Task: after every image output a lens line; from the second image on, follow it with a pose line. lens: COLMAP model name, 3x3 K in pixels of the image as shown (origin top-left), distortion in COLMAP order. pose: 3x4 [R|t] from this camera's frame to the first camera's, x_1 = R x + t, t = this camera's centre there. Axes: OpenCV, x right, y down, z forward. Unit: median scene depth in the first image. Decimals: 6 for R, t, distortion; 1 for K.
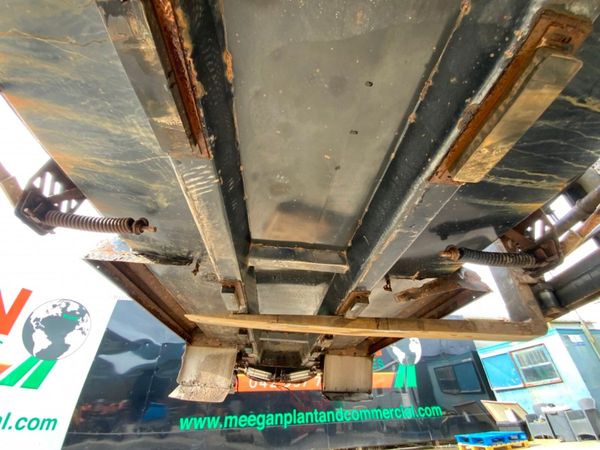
lens RADIAL K [[246.0, 0, 300.0], [0, 246.0, 225.0], [0, 0, 1]] dist [0.000348, -0.010791]
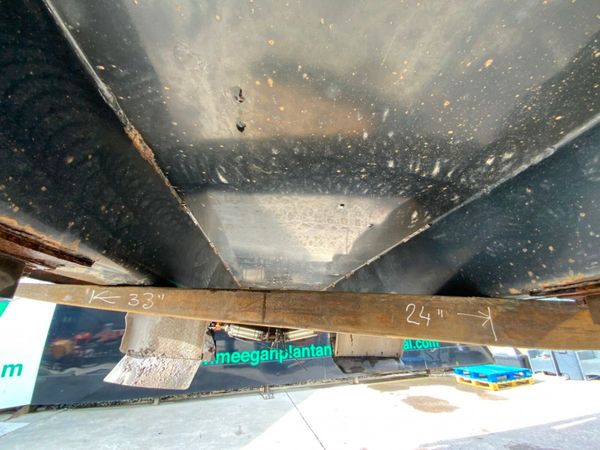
lens RADIAL K [[246.0, 0, 300.0], [0, 246.0, 225.0], [0, 0, 1]] dist [0.000348, -0.010791]
pose [[0.999586, 0.007616, 0.027756, -0.015899], [-0.014484, 0.966456, 0.256422, 0.062125], [-0.024872, -0.256718, 0.966166, 0.210857]]
